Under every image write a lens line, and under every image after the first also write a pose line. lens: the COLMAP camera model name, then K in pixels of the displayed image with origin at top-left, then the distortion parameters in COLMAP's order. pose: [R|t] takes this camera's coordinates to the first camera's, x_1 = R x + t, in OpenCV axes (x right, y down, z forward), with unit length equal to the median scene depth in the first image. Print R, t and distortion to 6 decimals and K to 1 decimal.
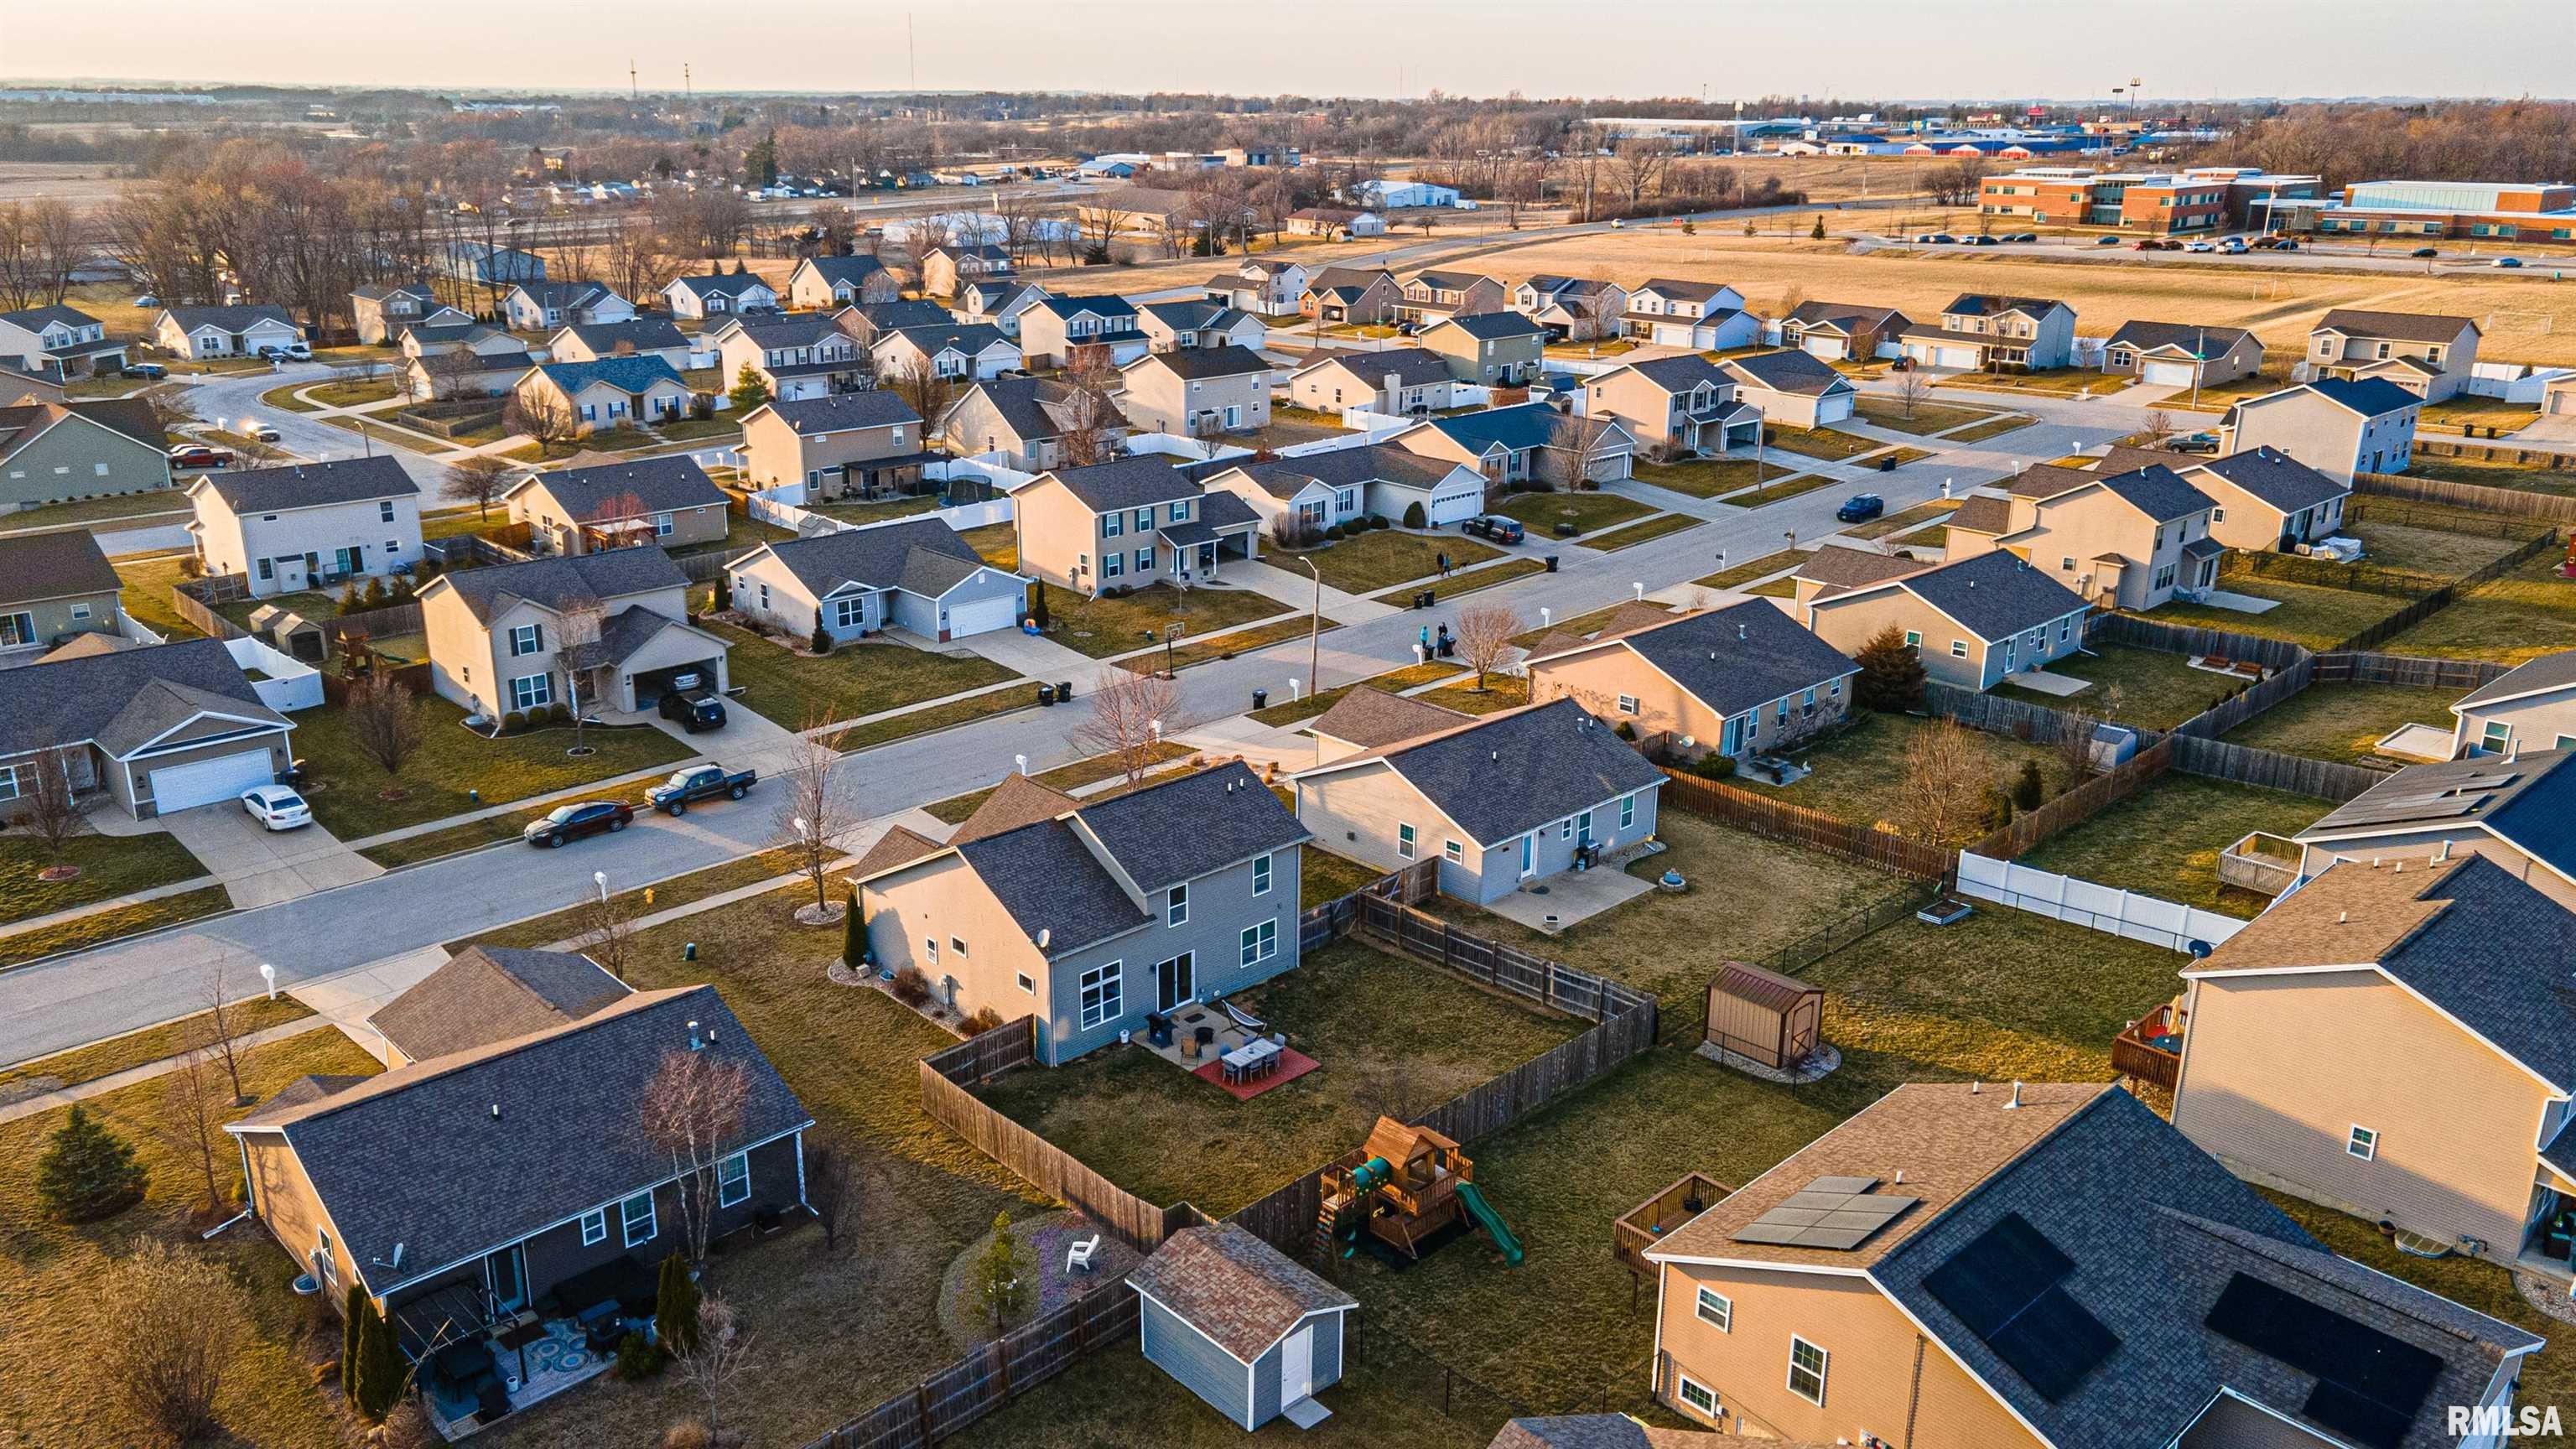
lens RADIAL K [[1892.5, 0, 1287.3], [0, 1892.5, 719.0], [0, 0, 1]] dist [-0.004674, 0.103929]
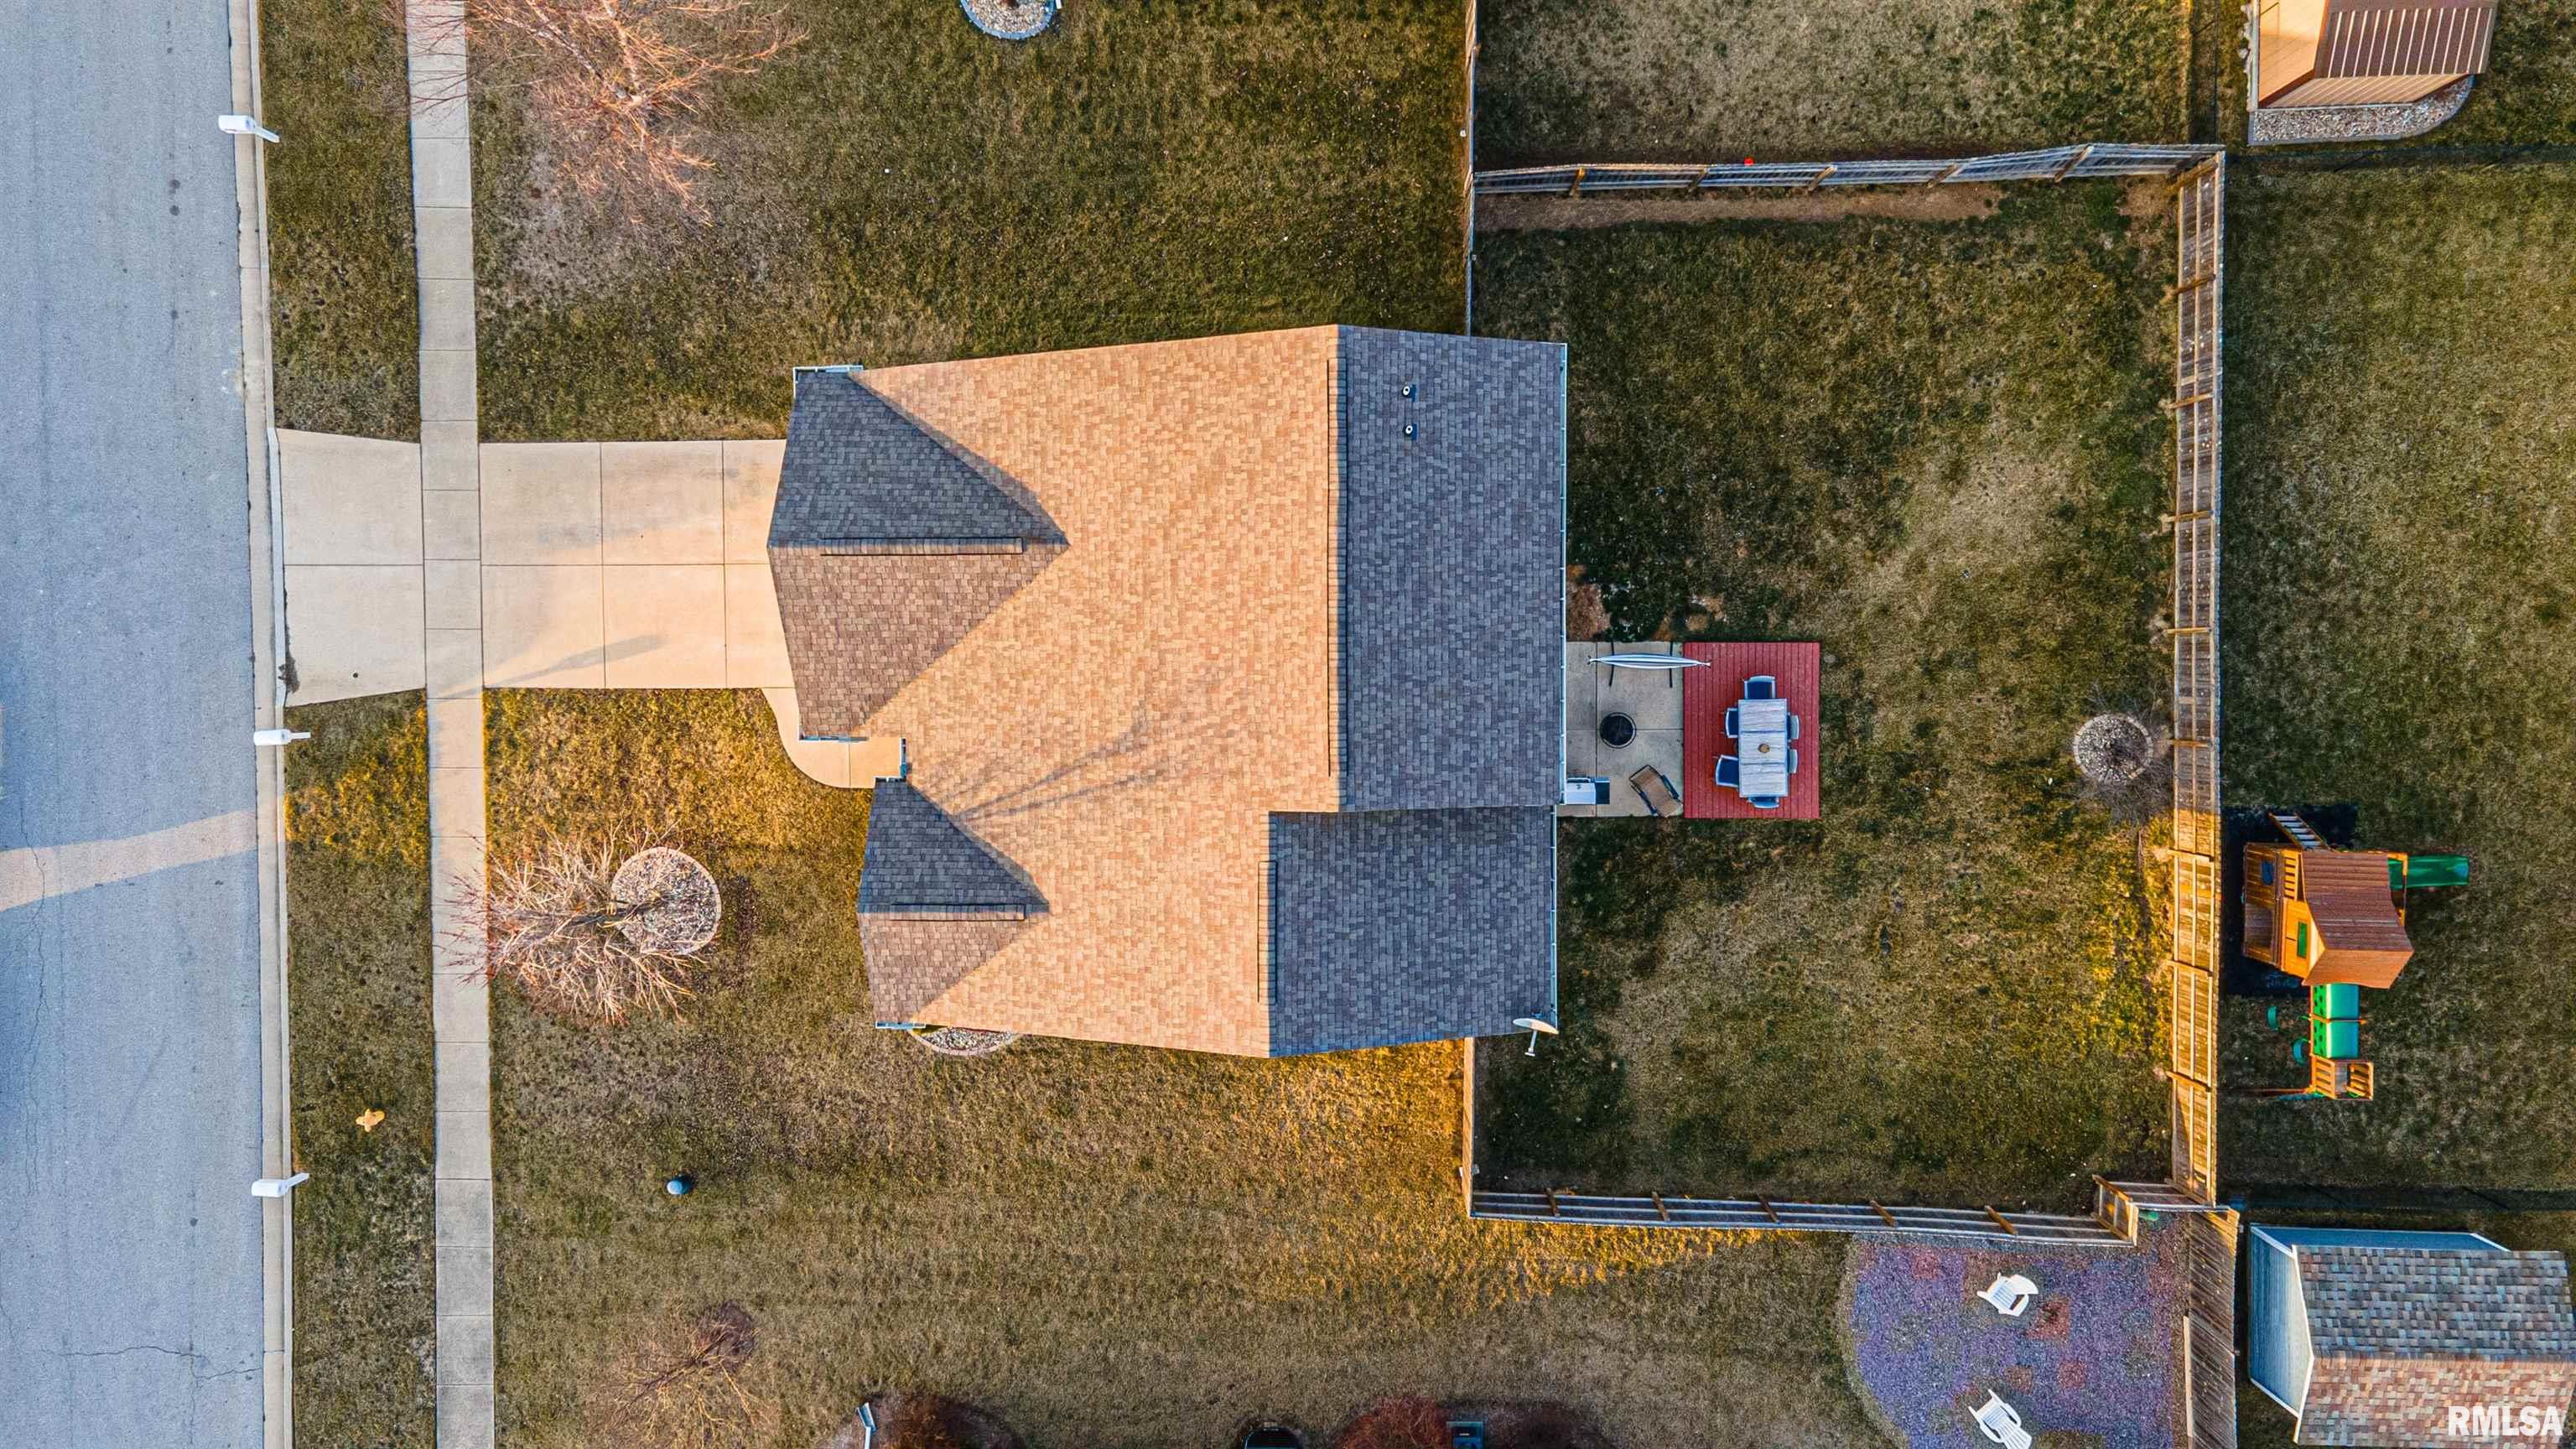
lens RADIAL K [[1892.5, 0, 1287.3], [0, 1892.5, 719.0], [0, 0, 1]] dist [-0.004674, 0.103929]
pose [[0.682253, -0.730183, -0.036923, -0.073905], [0.251175, 0.186661, 0.949773, -0.339895], [-0.686616, -0.657260, 0.310754, 0.737152]]
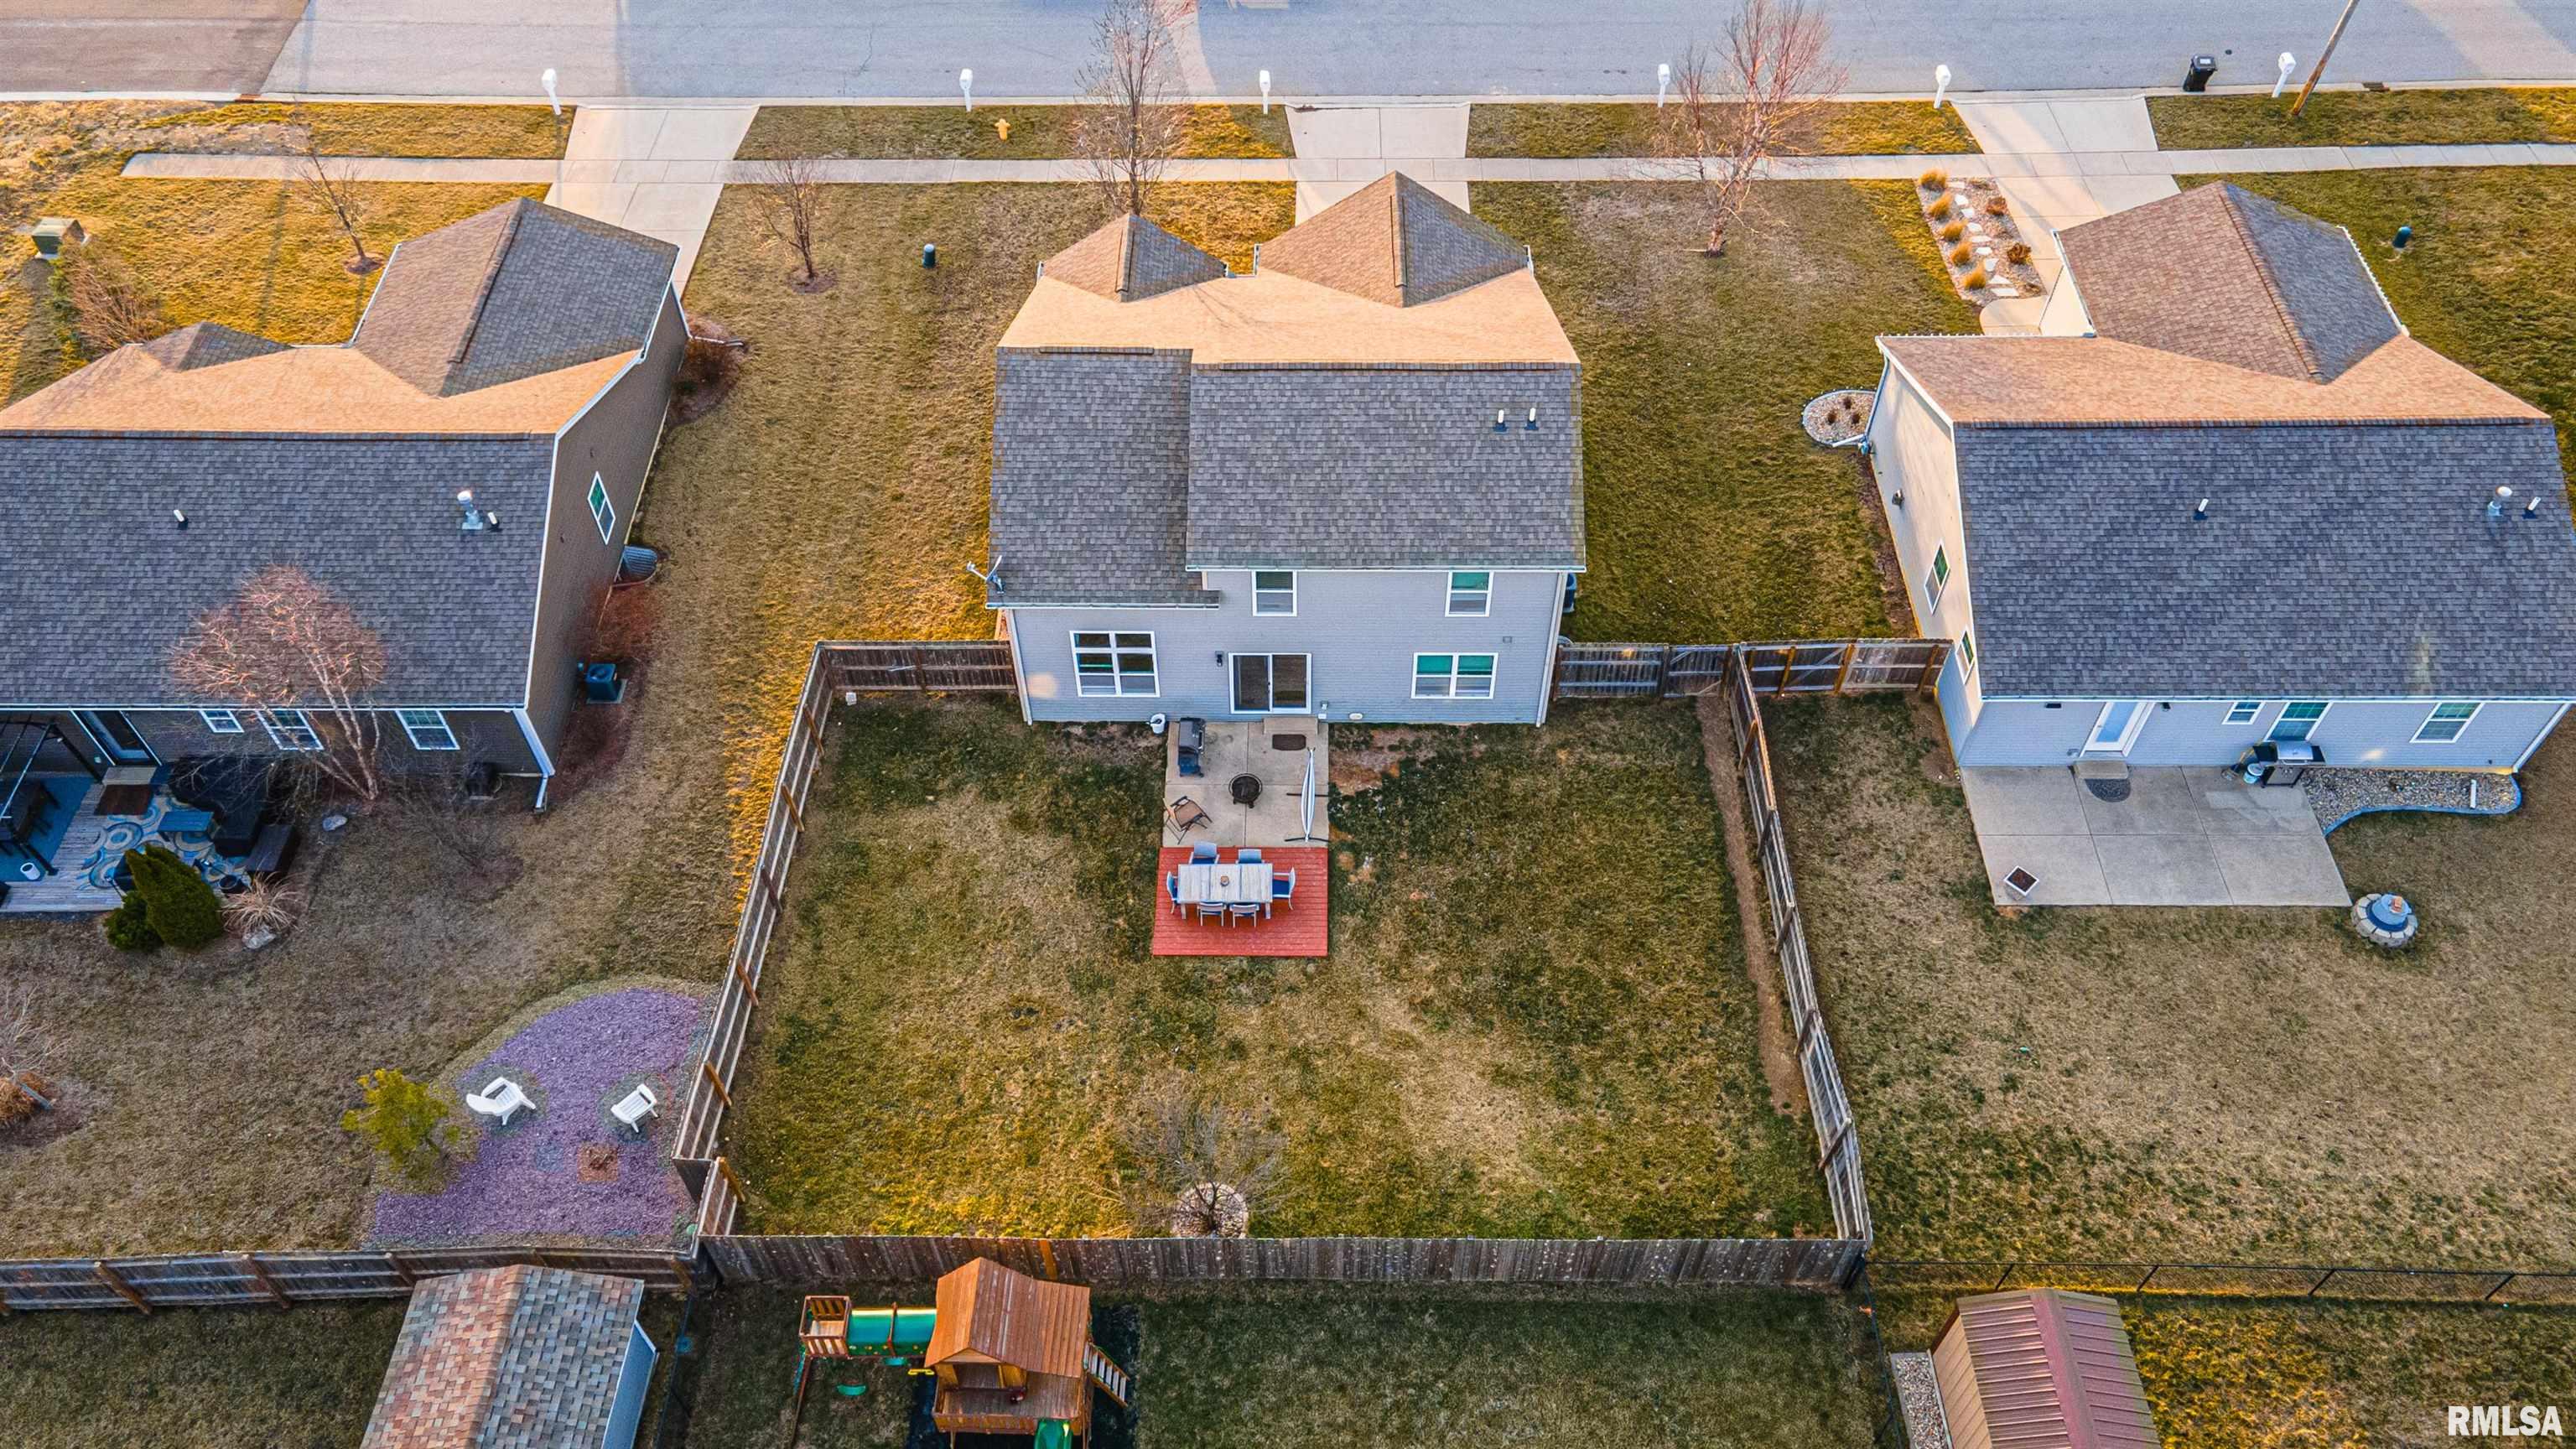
lens RADIAL K [[1892.5, 0, 1287.3], [0, 1892.5, 719.0], [0, 0, 1]] dist [-0.004674, 0.103929]
pose [[0.721327, 0.531164, -0.444468, 0.189557], [-0.211459, 0.780001, 0.588968, -0.181702], [0.659524, -0.330852, 0.674955, 0.494381]]
